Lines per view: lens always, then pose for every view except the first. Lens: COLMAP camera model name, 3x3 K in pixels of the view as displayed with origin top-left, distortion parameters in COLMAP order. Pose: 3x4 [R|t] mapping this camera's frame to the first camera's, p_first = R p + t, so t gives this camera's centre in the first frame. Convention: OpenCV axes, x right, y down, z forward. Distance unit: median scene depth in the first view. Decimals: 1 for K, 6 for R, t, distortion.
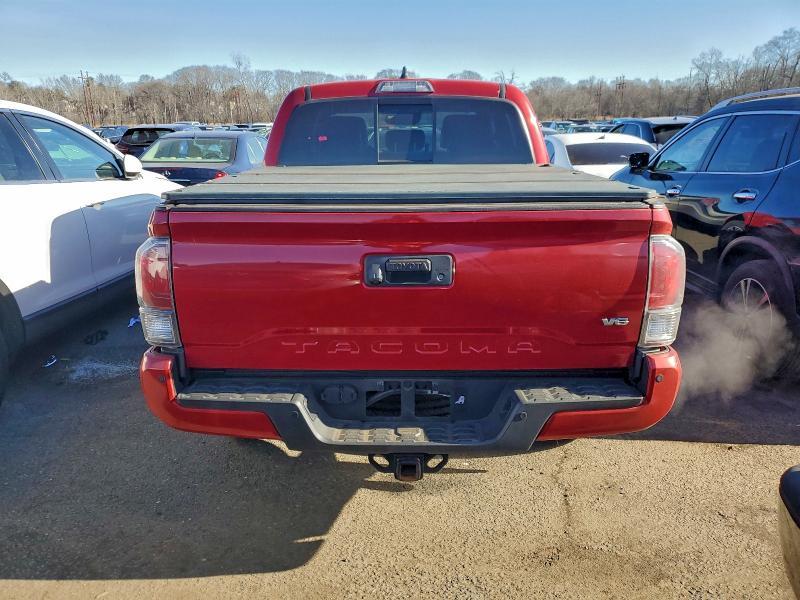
lens RADIAL K [[661.3, 0, 400.0], [0, 661.3, 300.0], [0, 0, 1]] dist [0.006167, 0.008816]
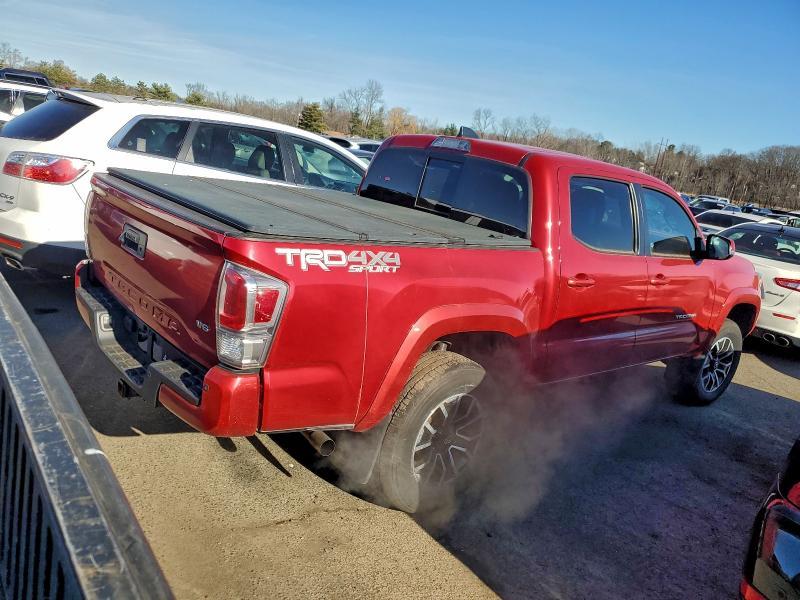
lens RADIAL K [[661.3, 0, 400.0], [0, 661.3, 300.0], [0, 0, 1]] dist [0.006167, 0.008816]
pose [[0.635539, 0.282675, -0.718460, 0.115432], [-0.352176, 0.934254, 0.056049, -0.016972], [0.687068, 0.217403, 0.693307, 0.036348]]
